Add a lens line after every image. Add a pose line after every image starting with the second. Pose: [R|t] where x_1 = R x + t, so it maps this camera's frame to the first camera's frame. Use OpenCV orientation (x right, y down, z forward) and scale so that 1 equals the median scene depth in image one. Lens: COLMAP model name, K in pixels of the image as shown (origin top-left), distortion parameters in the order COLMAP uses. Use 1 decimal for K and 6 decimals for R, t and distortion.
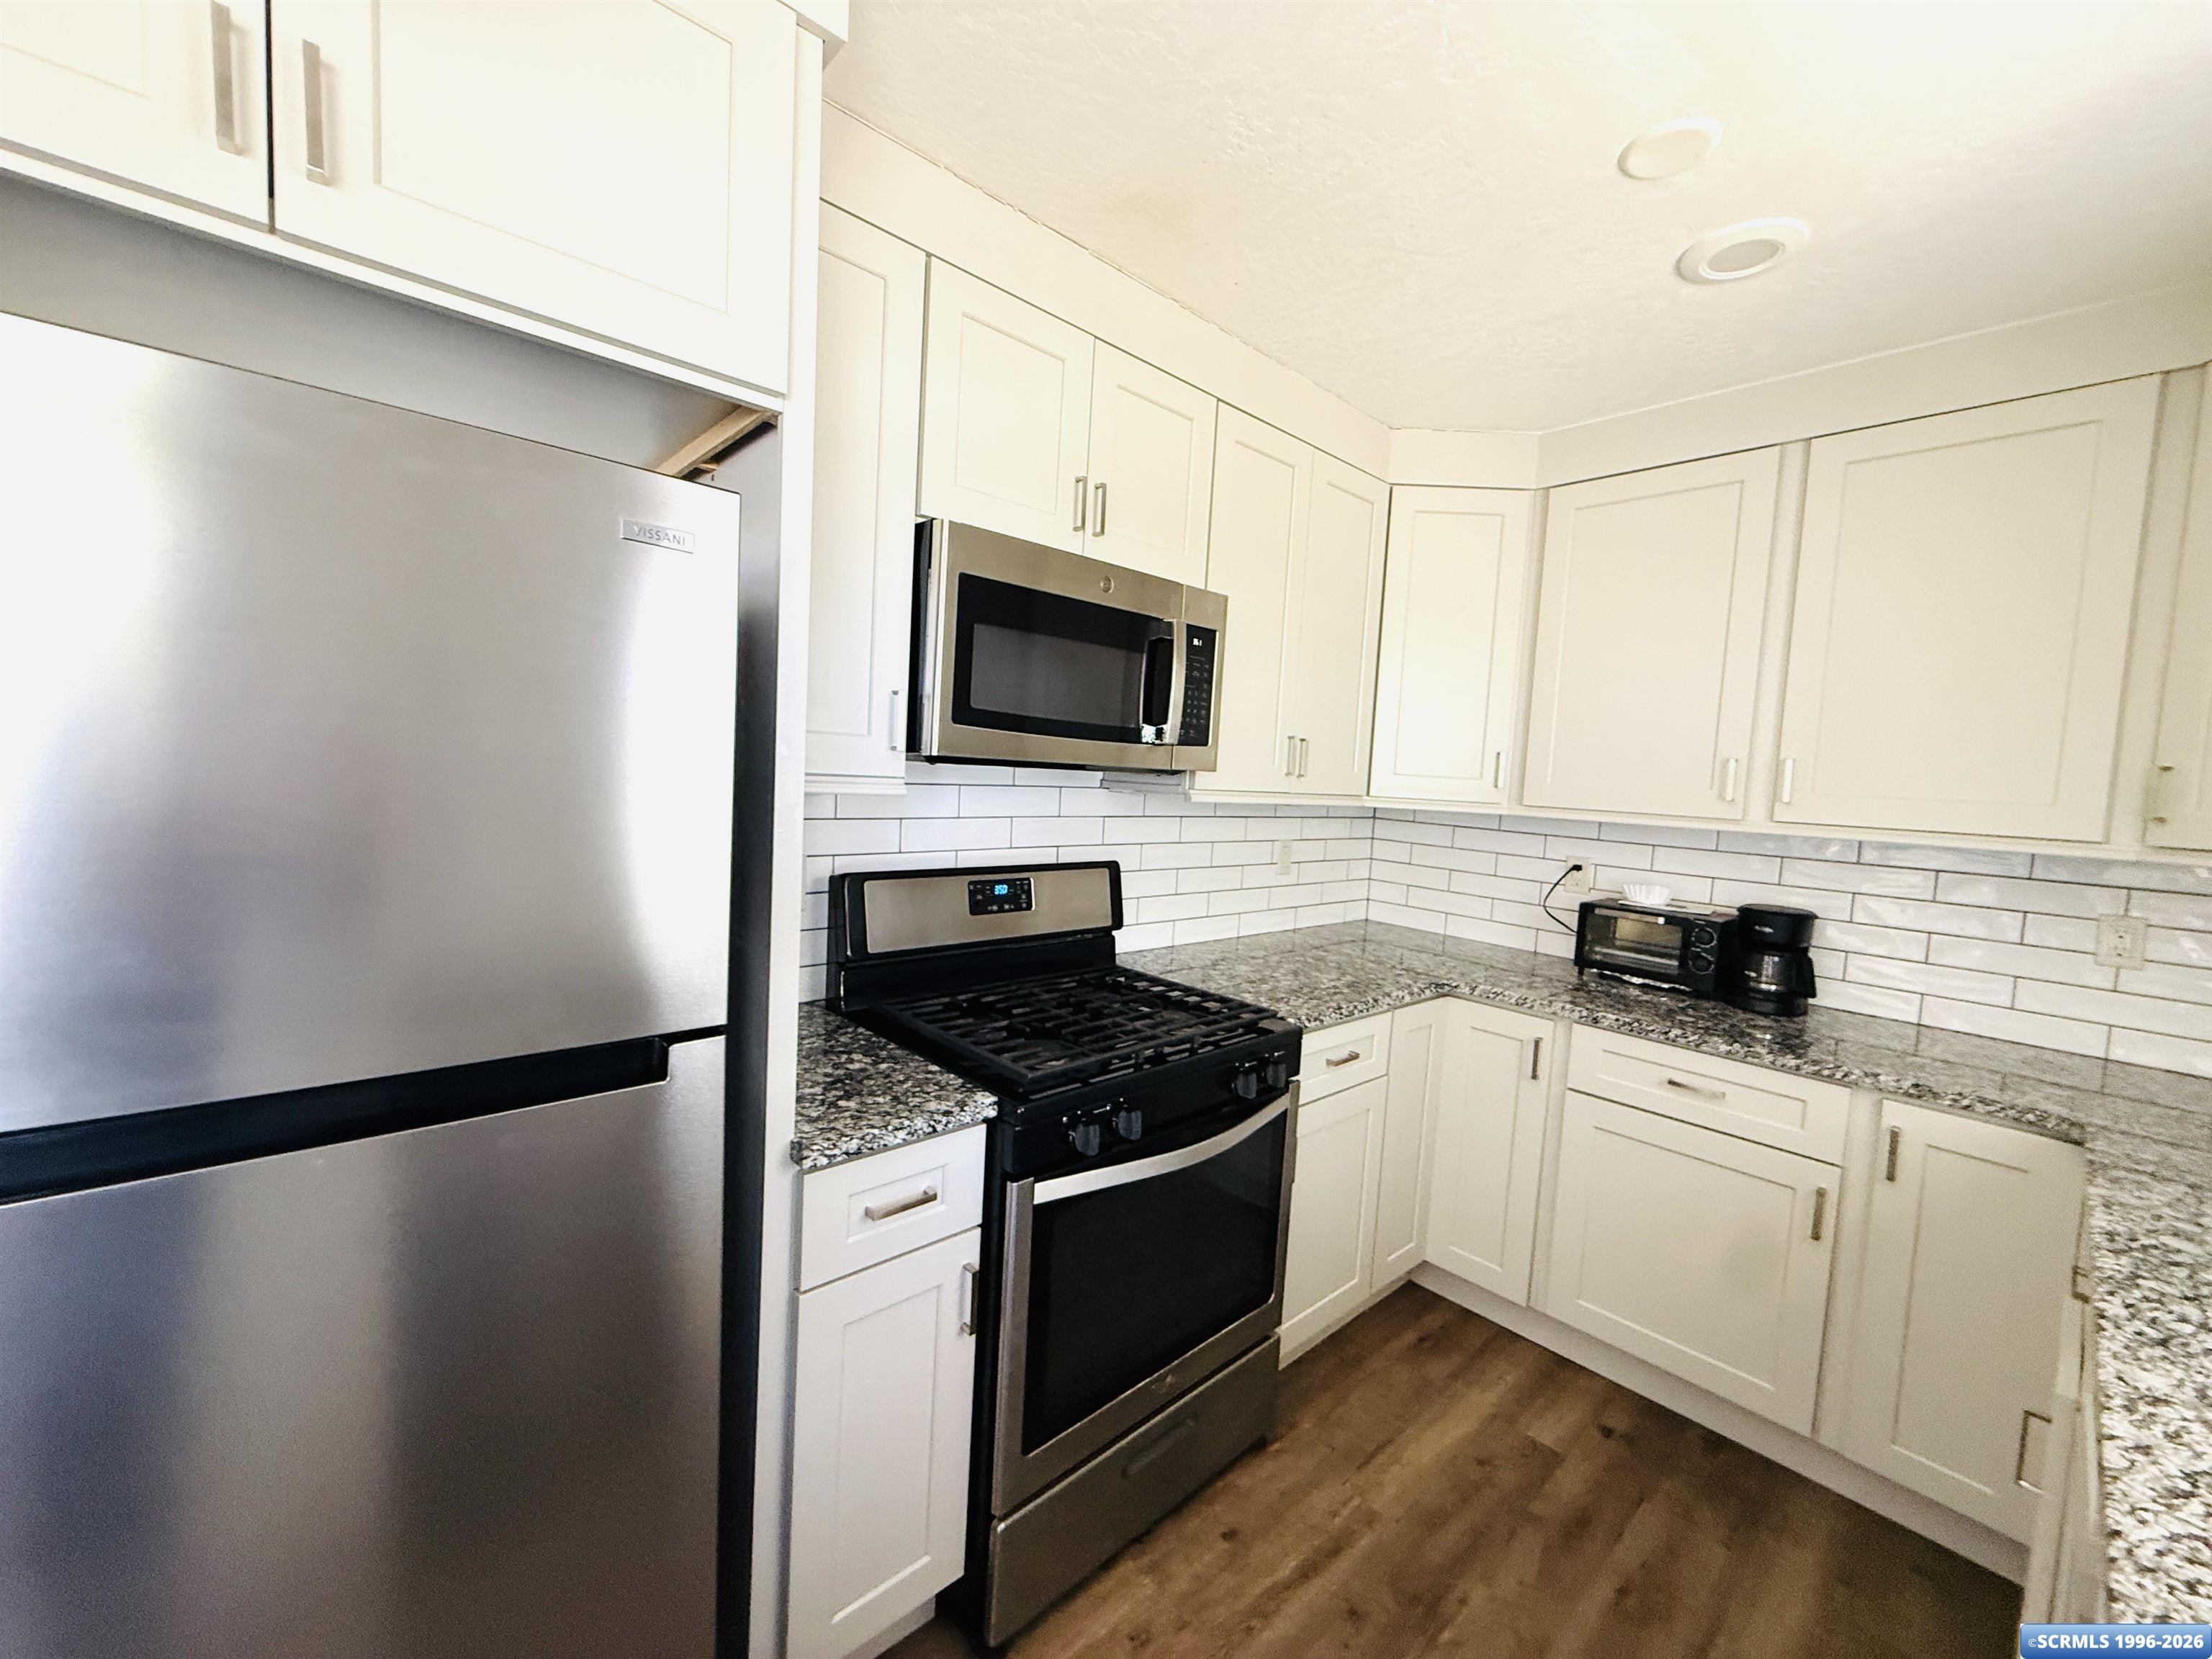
lens RADIAL K [[881.2, 0, 1096.8], [0, 881.2, 827.6], [0, 0, 1]] dist [0.000722, 0.000033]
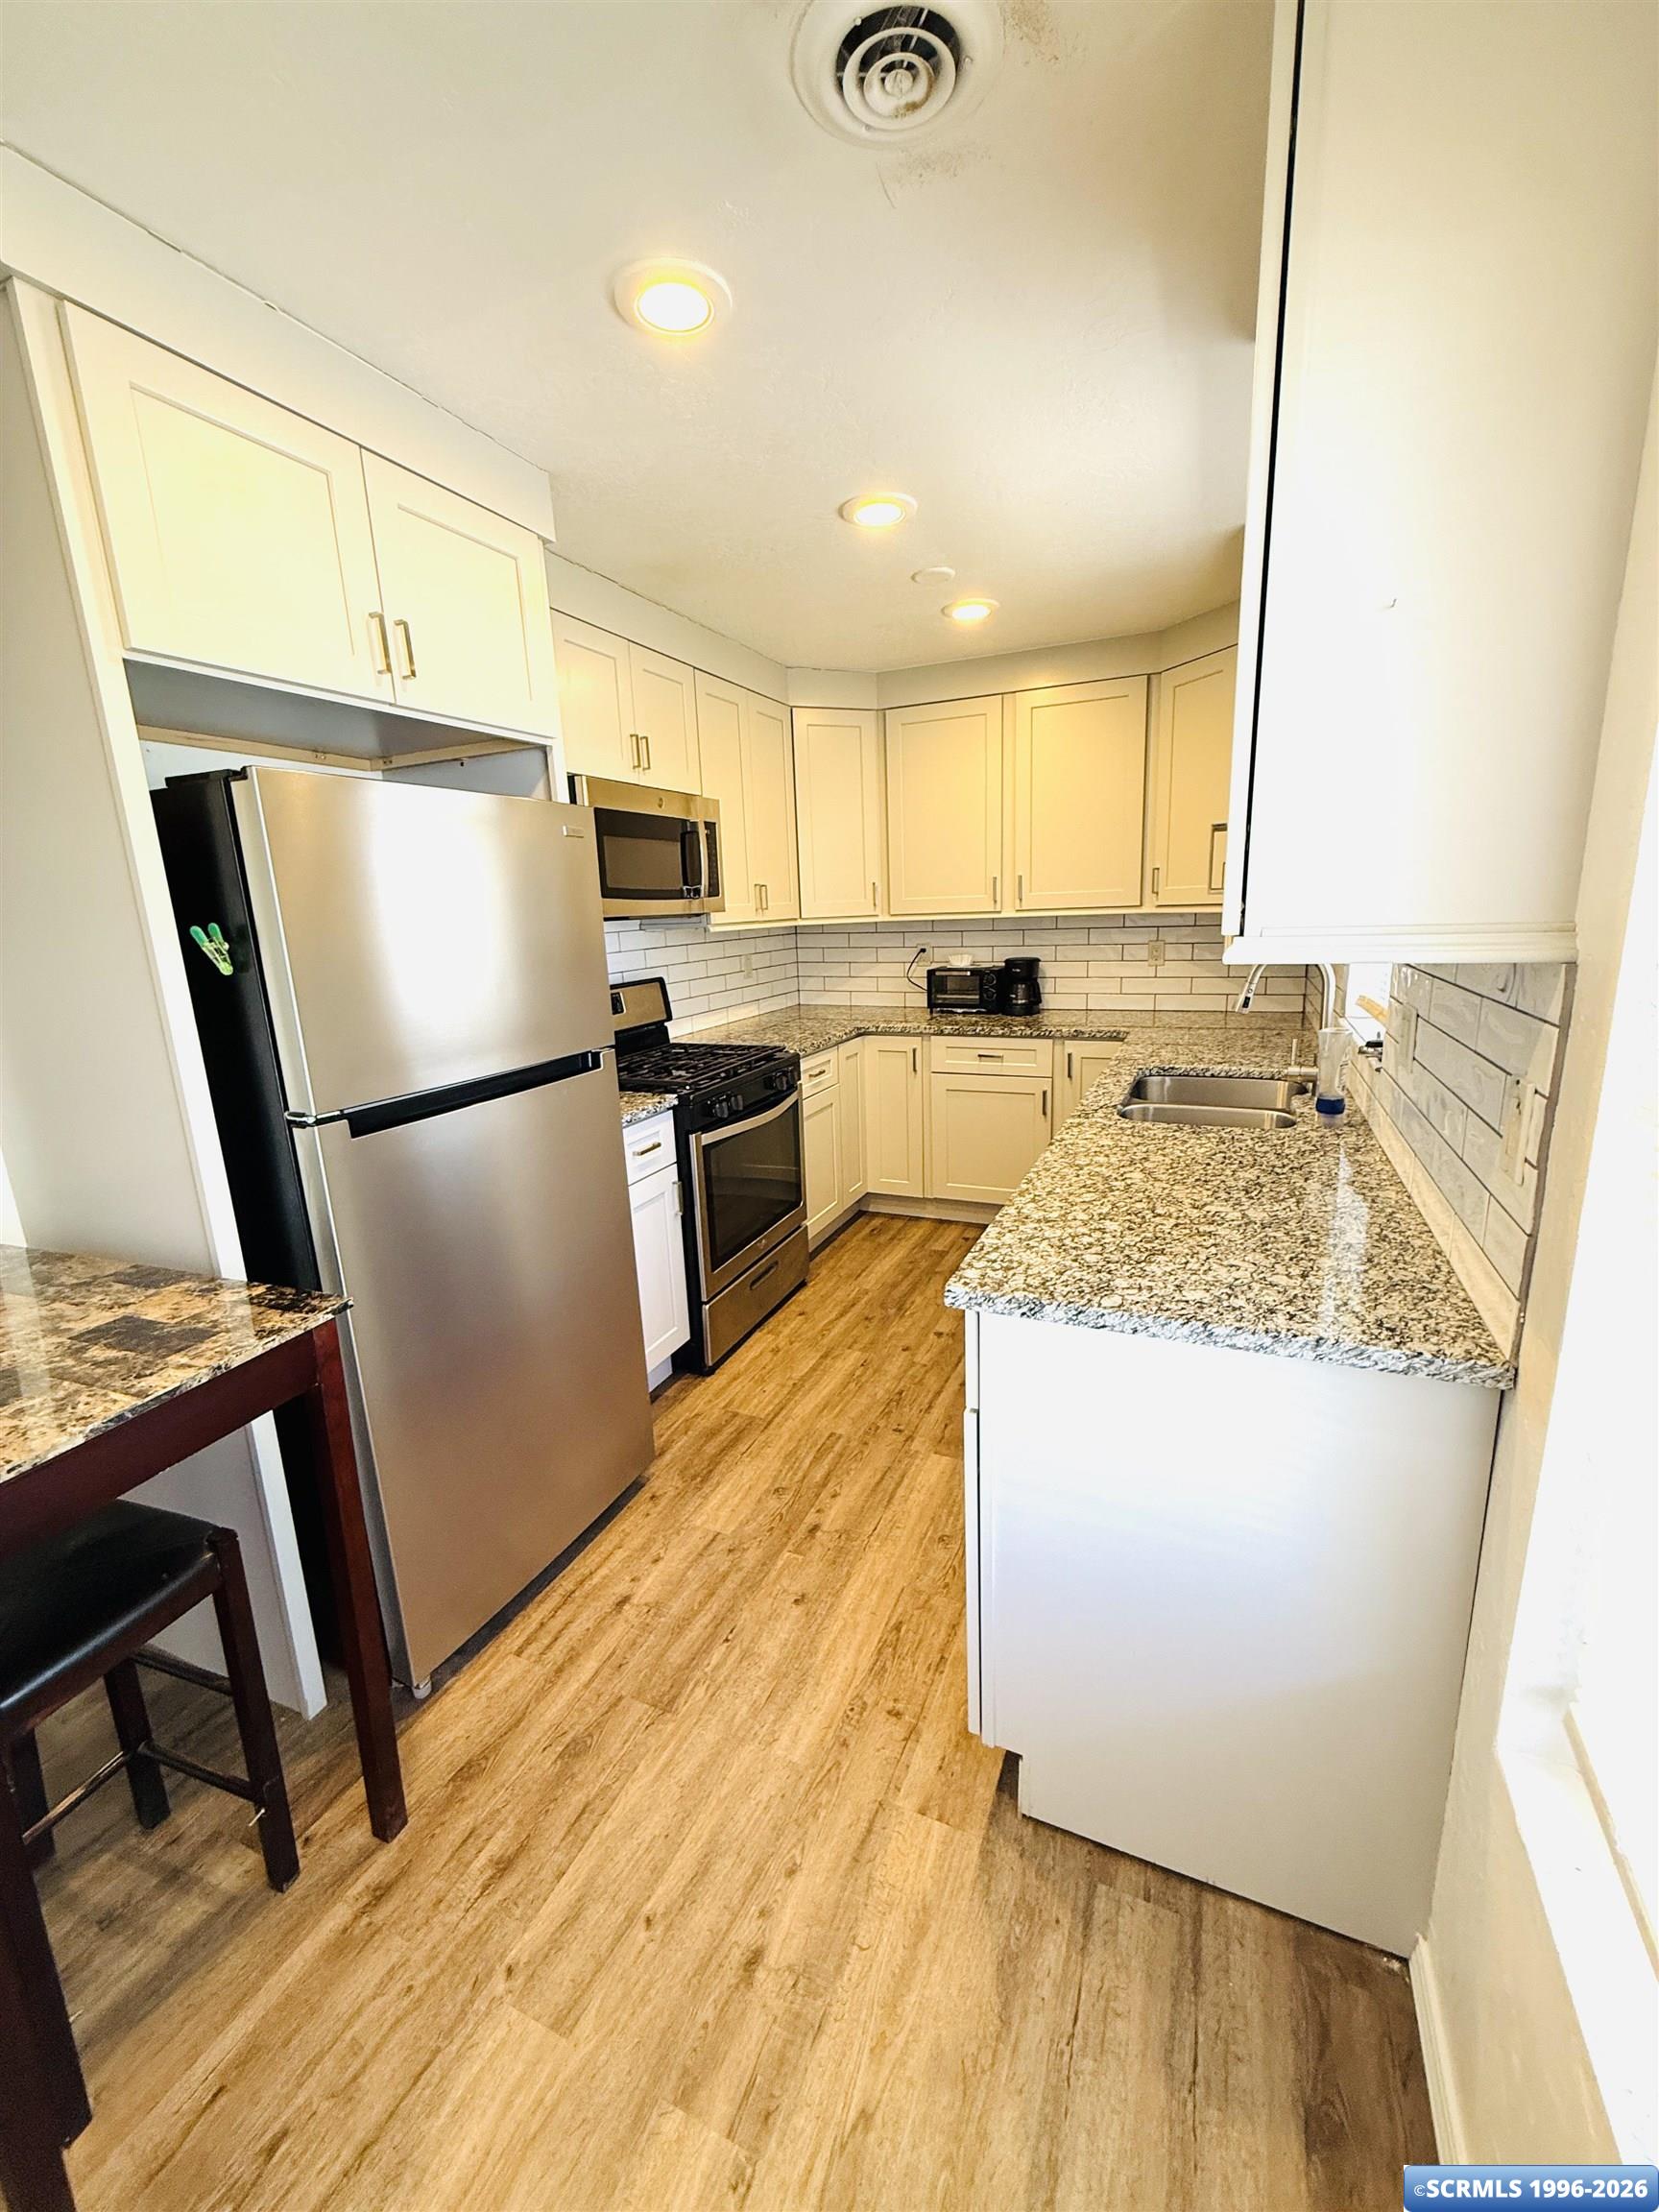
lens RADIAL K [[881.2, 0, 829.5], [0, 881.2, 1106.0], [0, 0, 1]] dist [0.000722, 0.000033]
pose [[0.912215, -0.177143, 0.369438, -0.331558], [0.115345, 0.976266, 0.183303, 0.010005], [-0.393141, -0.124598, 0.910997, -0.562739]]
